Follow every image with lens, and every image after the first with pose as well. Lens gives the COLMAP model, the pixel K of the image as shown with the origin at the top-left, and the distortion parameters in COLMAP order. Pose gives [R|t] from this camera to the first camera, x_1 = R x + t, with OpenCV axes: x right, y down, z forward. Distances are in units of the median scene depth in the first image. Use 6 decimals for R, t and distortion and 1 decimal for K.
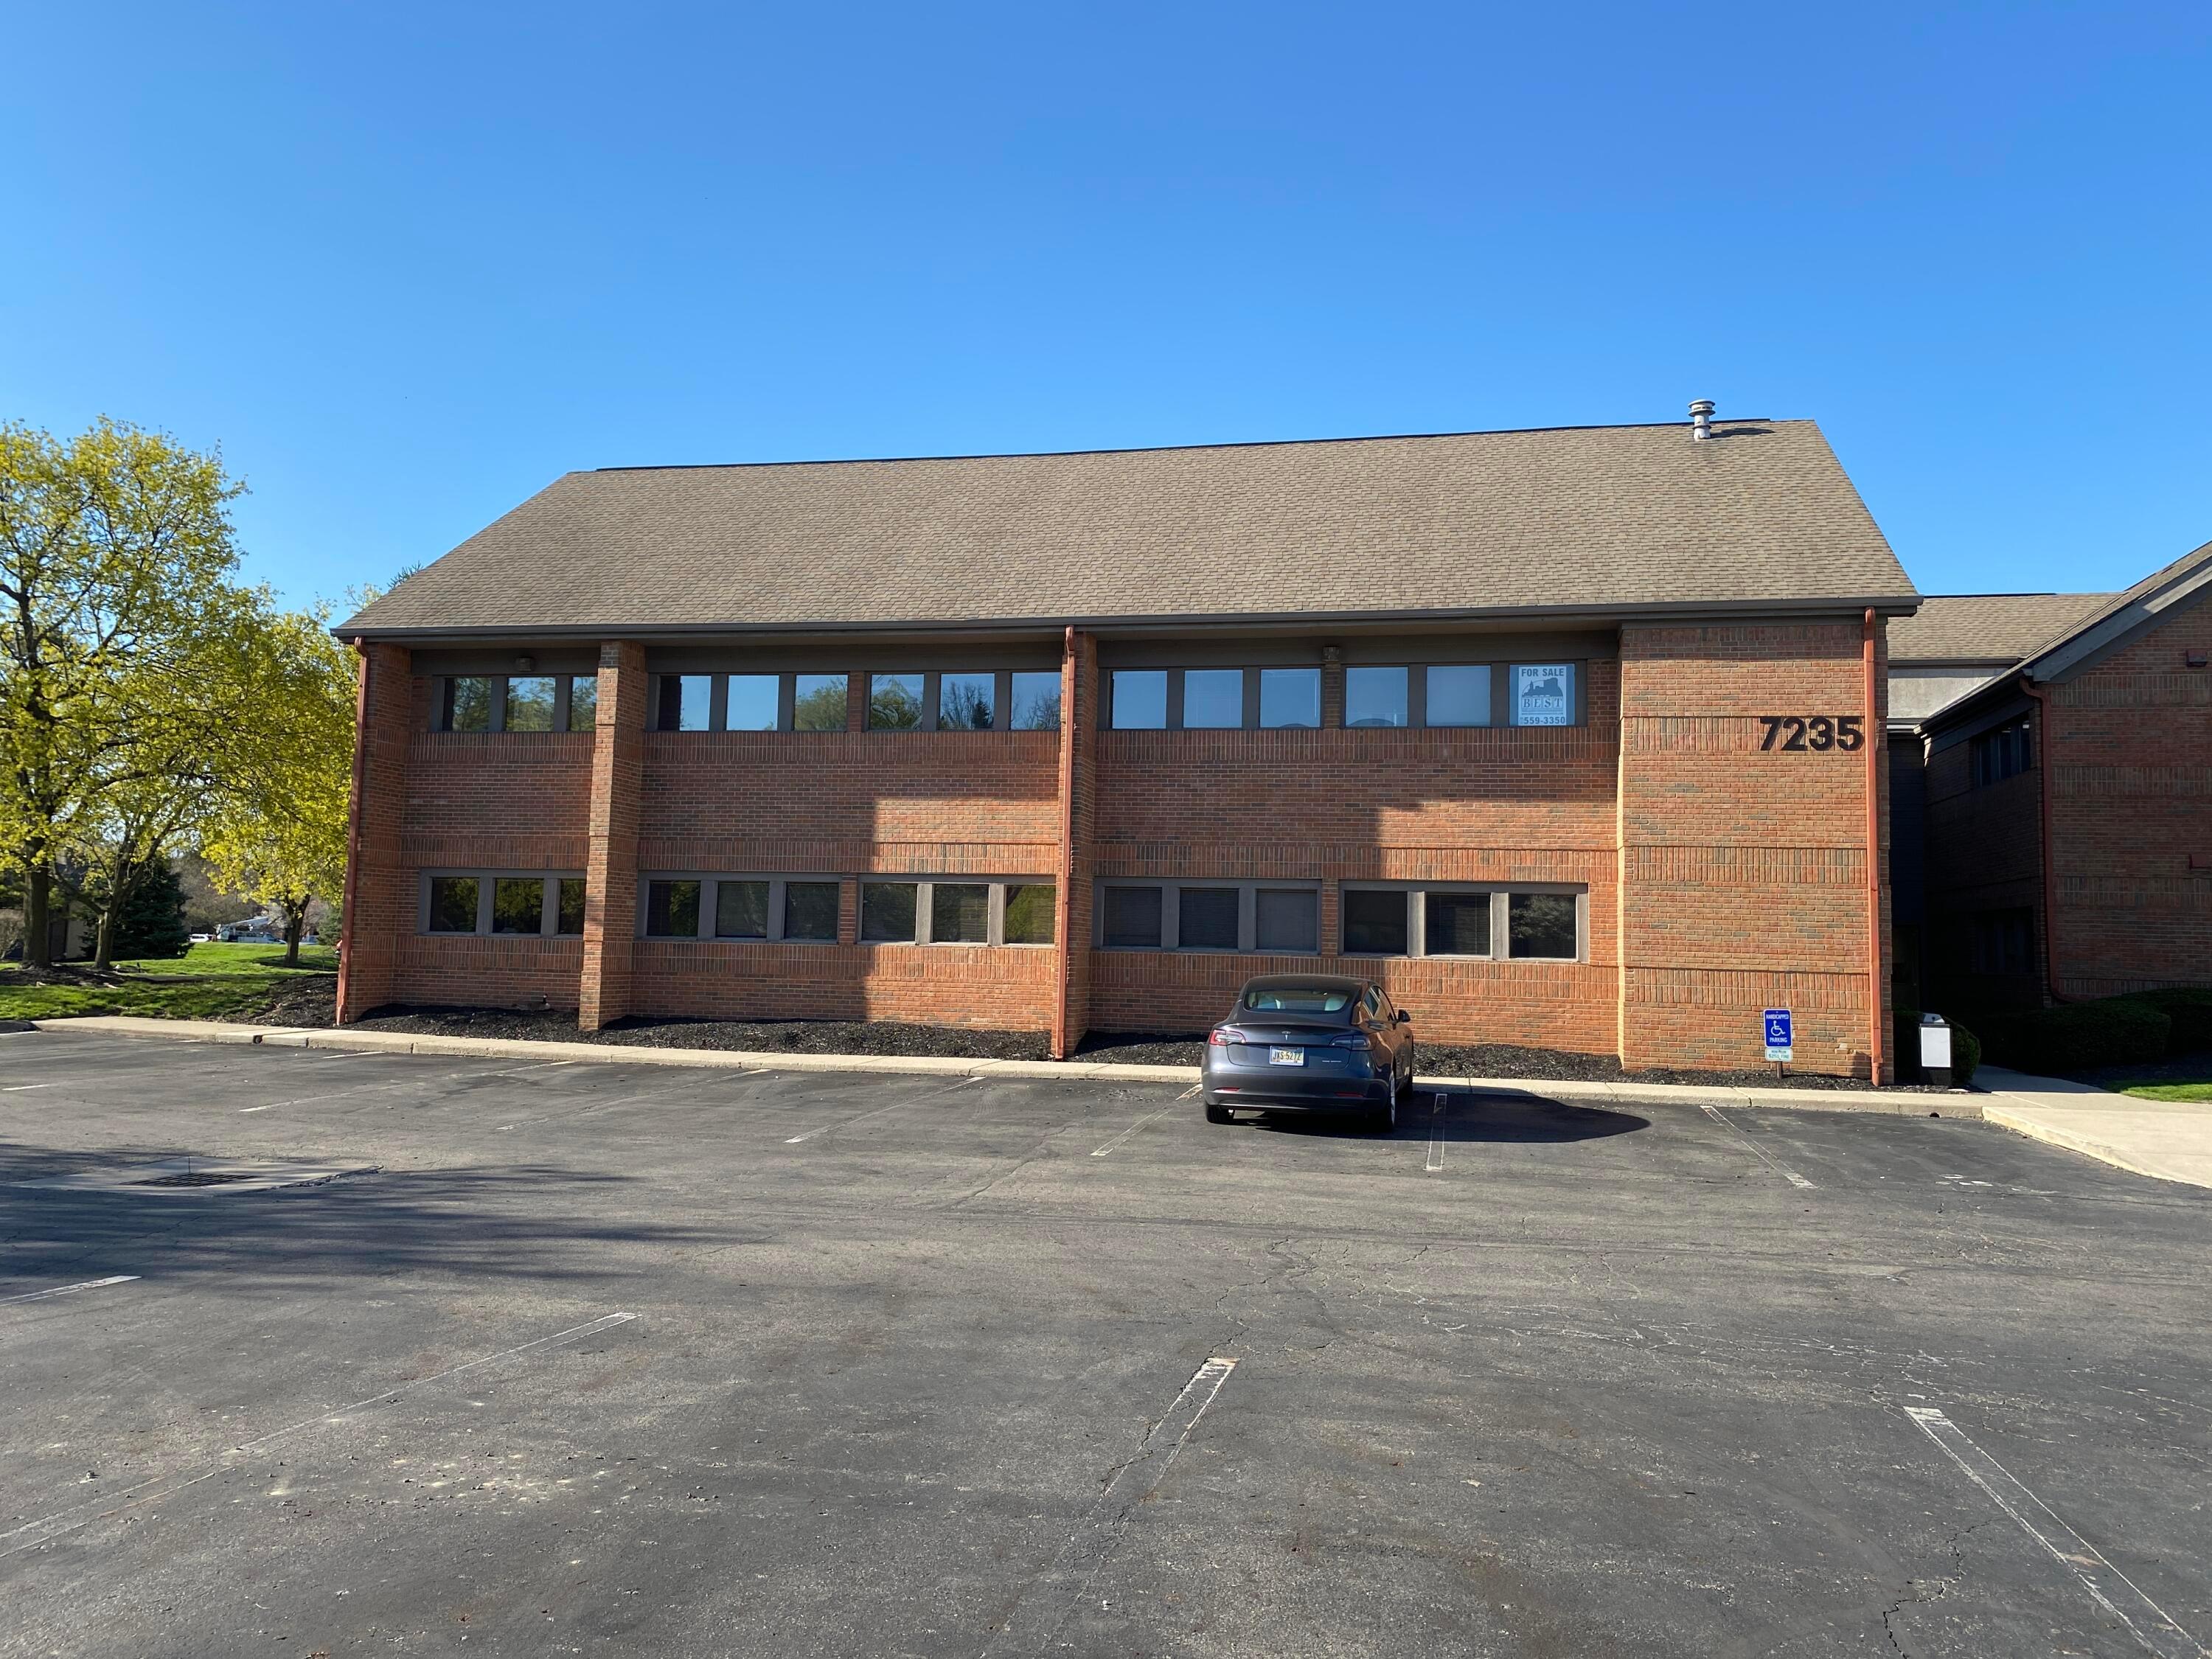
lens RADIAL K [[1701.9, 0, 1095.7], [0, 1701.9, 823.8], [0, 0, 1]] dist [0.095671, -0.197522]
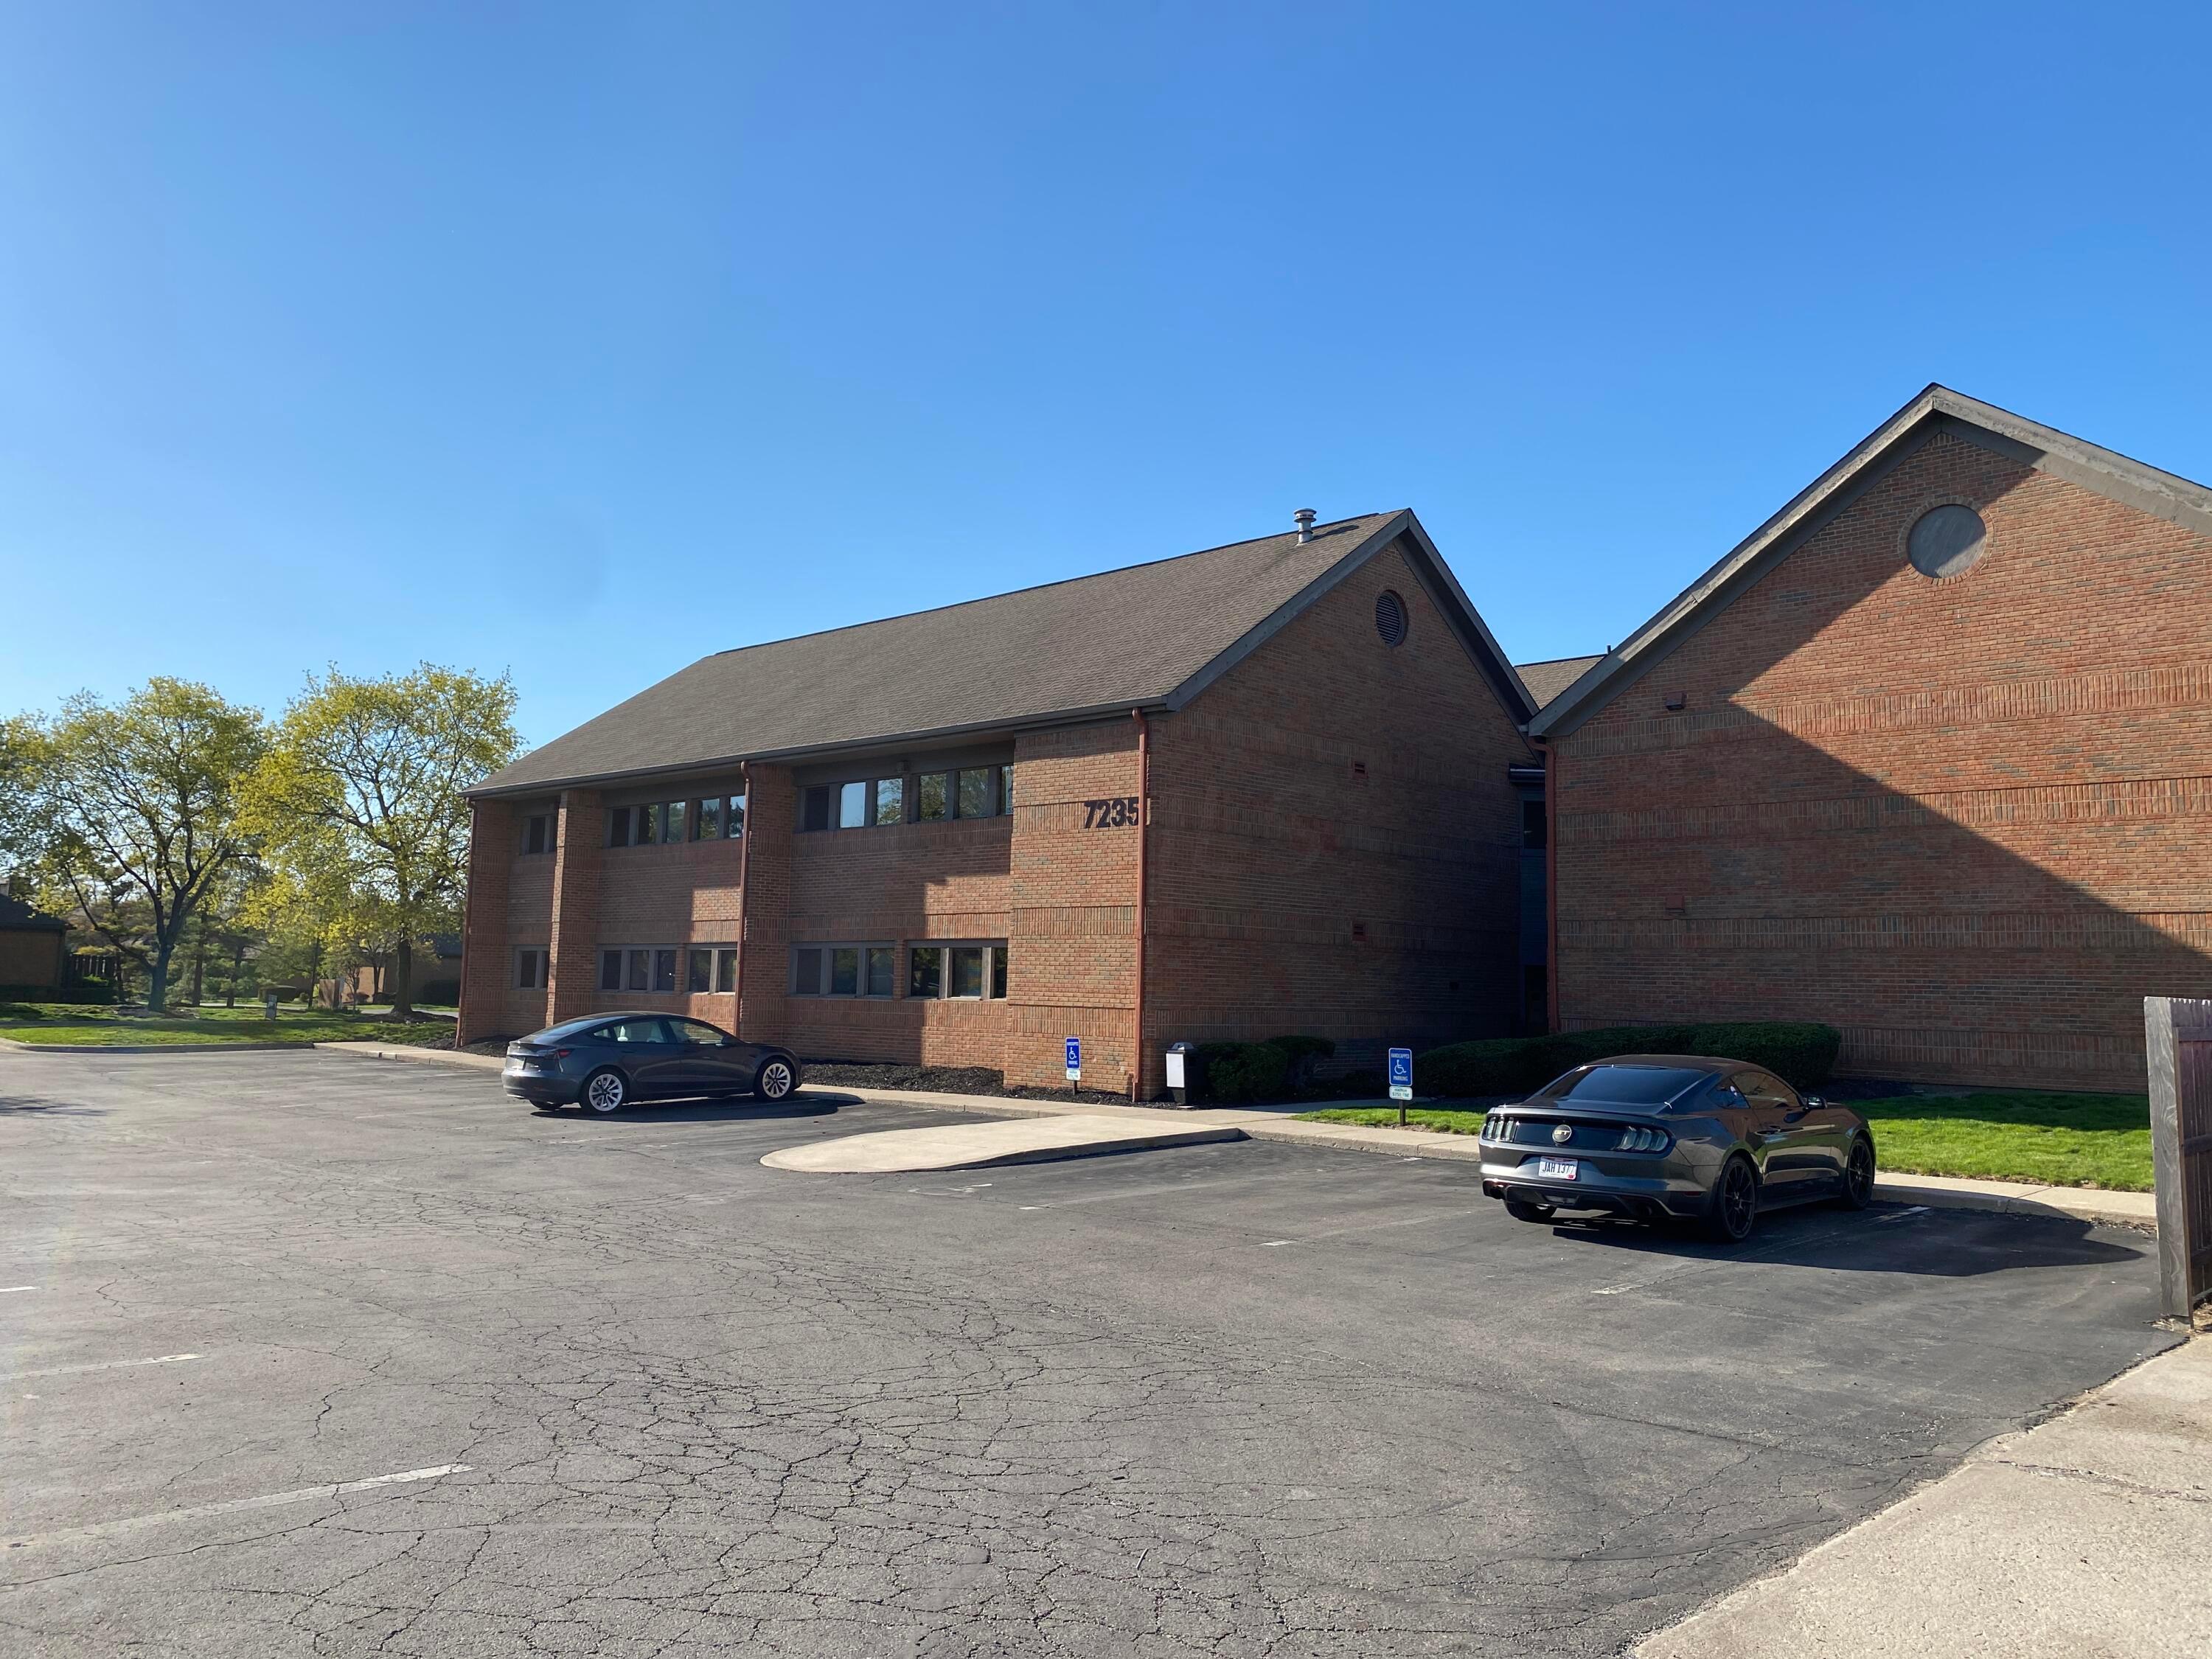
lens RADIAL K [[1701.9, 0, 1095.7], [0, 1701.9, 823.8], [0, 0, 1]] dist [0.095671, -0.197522]
pose [[0.857728, -0.056770, -0.510959, 0.924089], [0.038588, 0.998190, -0.046128, 0.009657], [0.512653, 0.019848, 0.858366, -0.043742]]
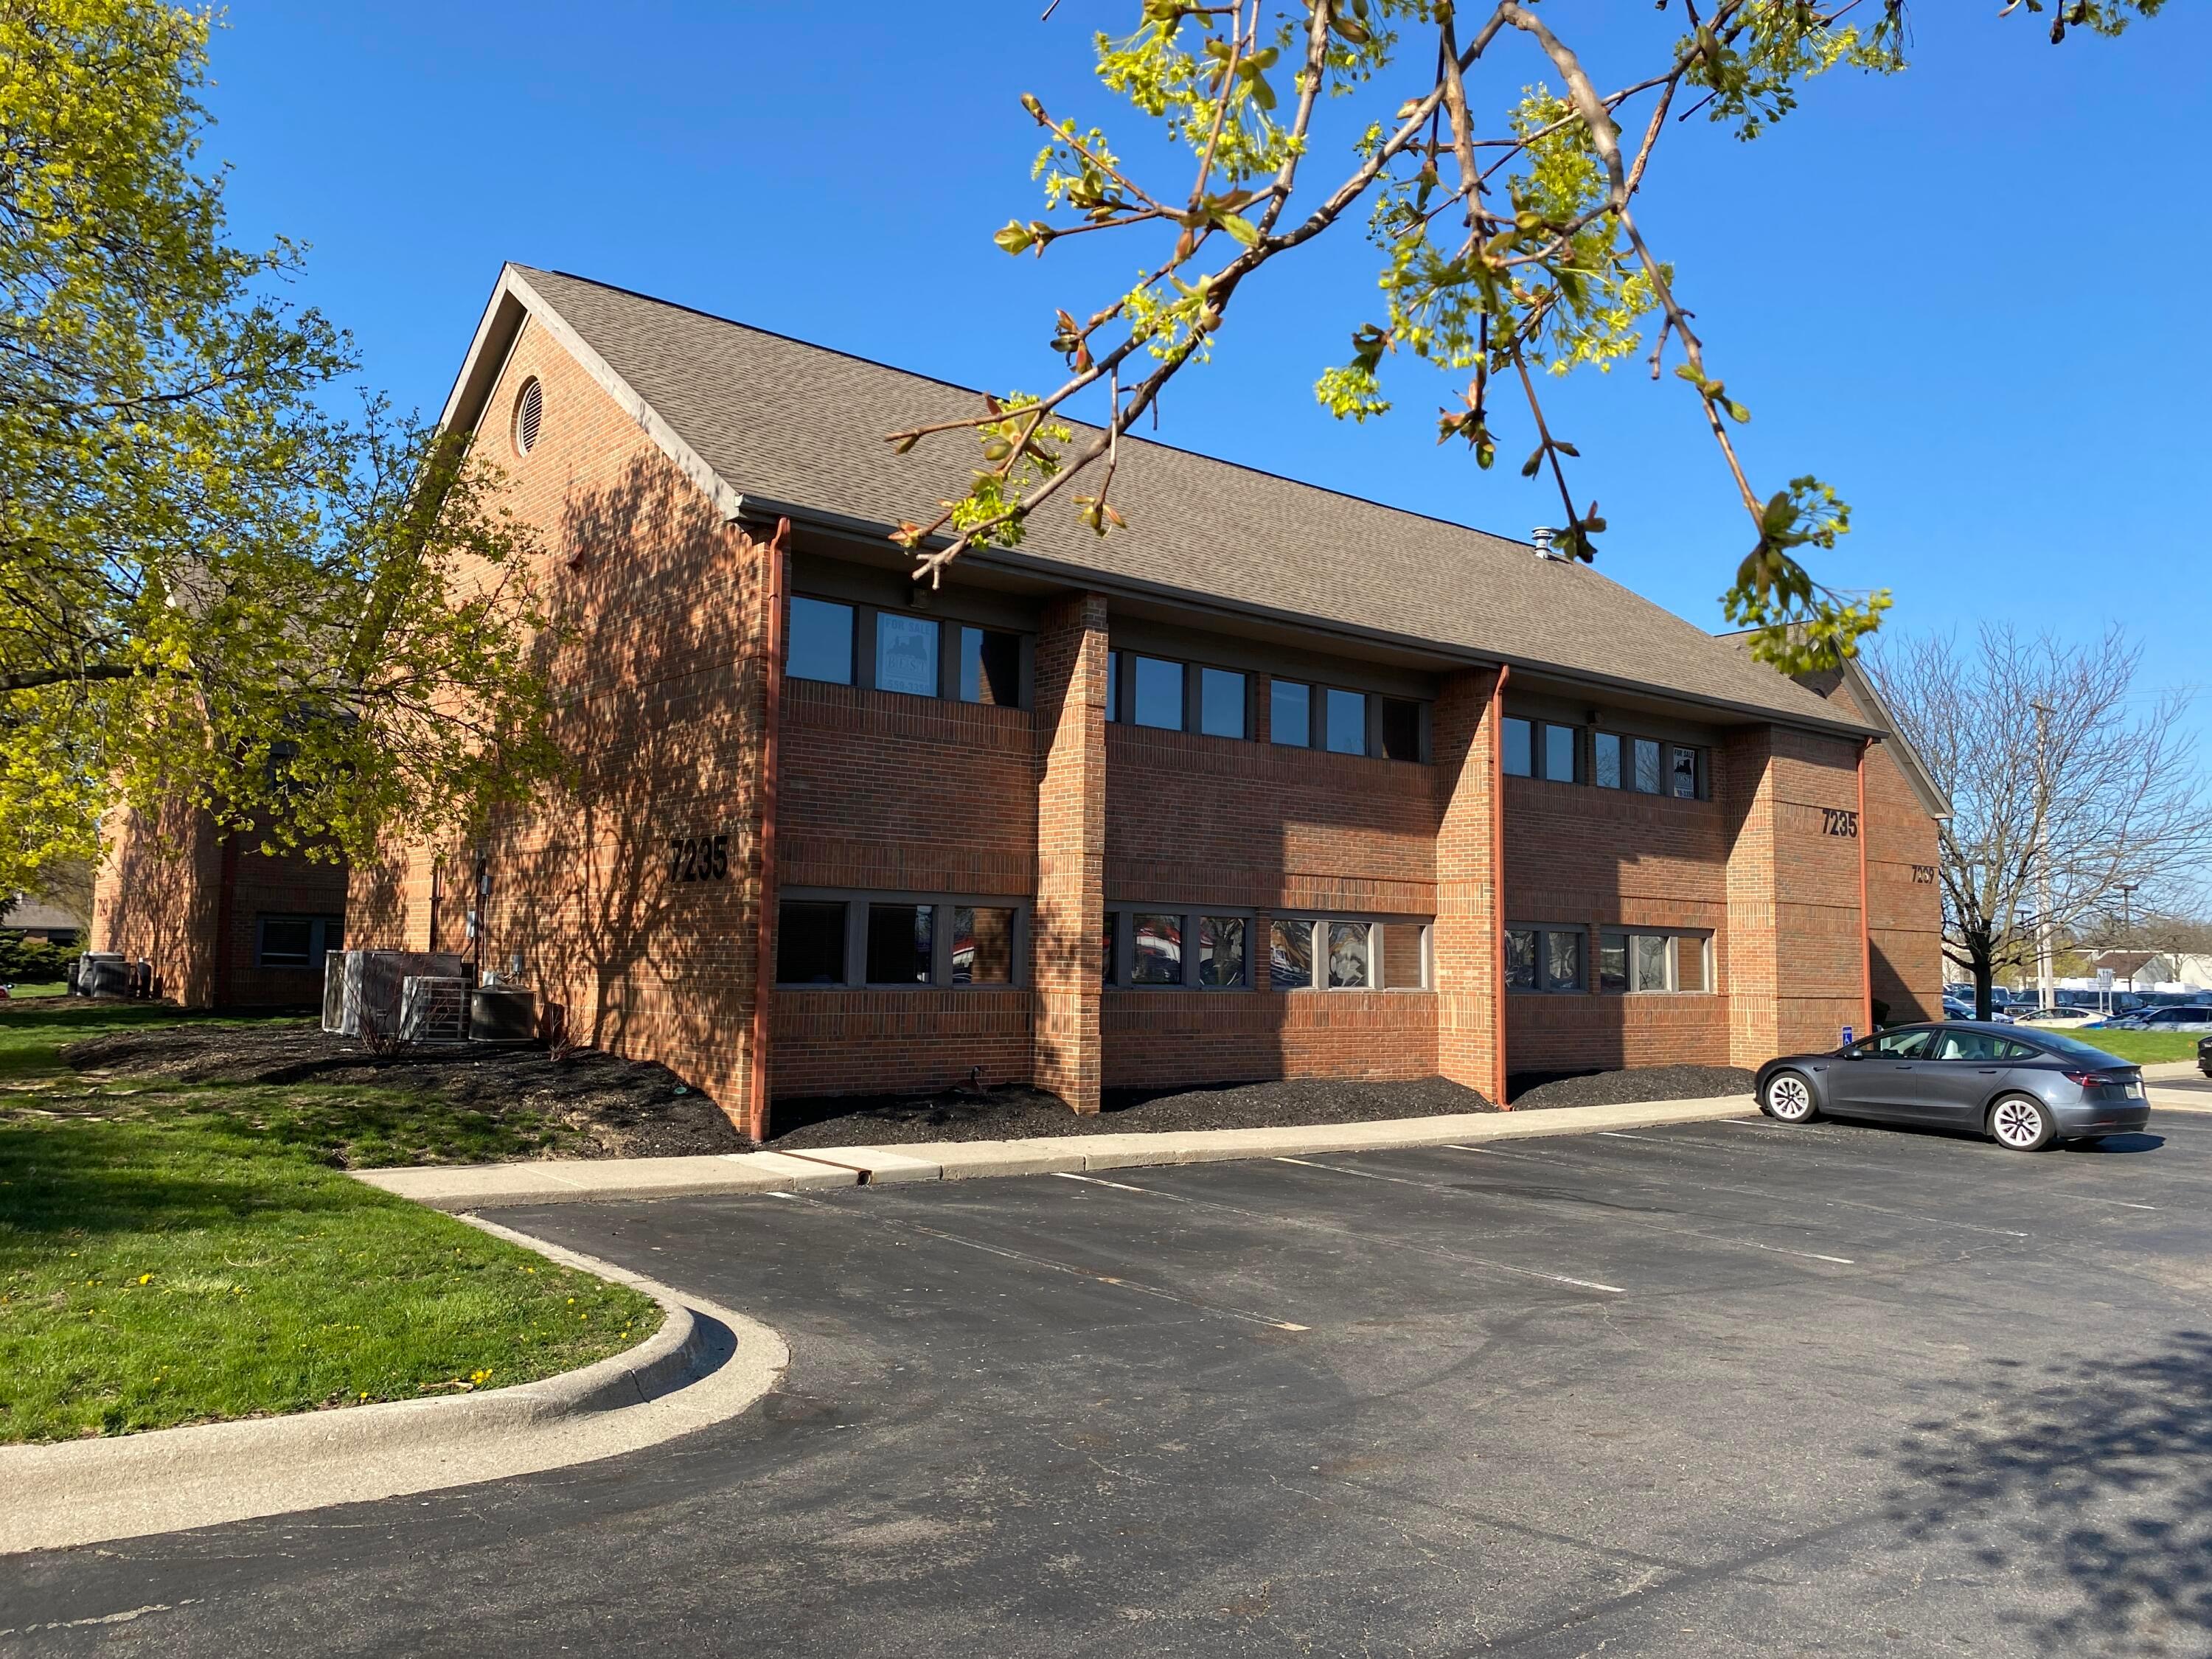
lens RADIAL K [[1701.9, 0, 1095.7], [0, 1701.9, 823.8], [0, 0, 1]] dist [0.095671, -0.197522]
pose [[0.605024, 0.050520, 0.794603, -0.927273], [-0.060965, 0.997995, -0.017032, 0.006800], [-0.793870, -0.038138, 0.606891, 0.575996]]
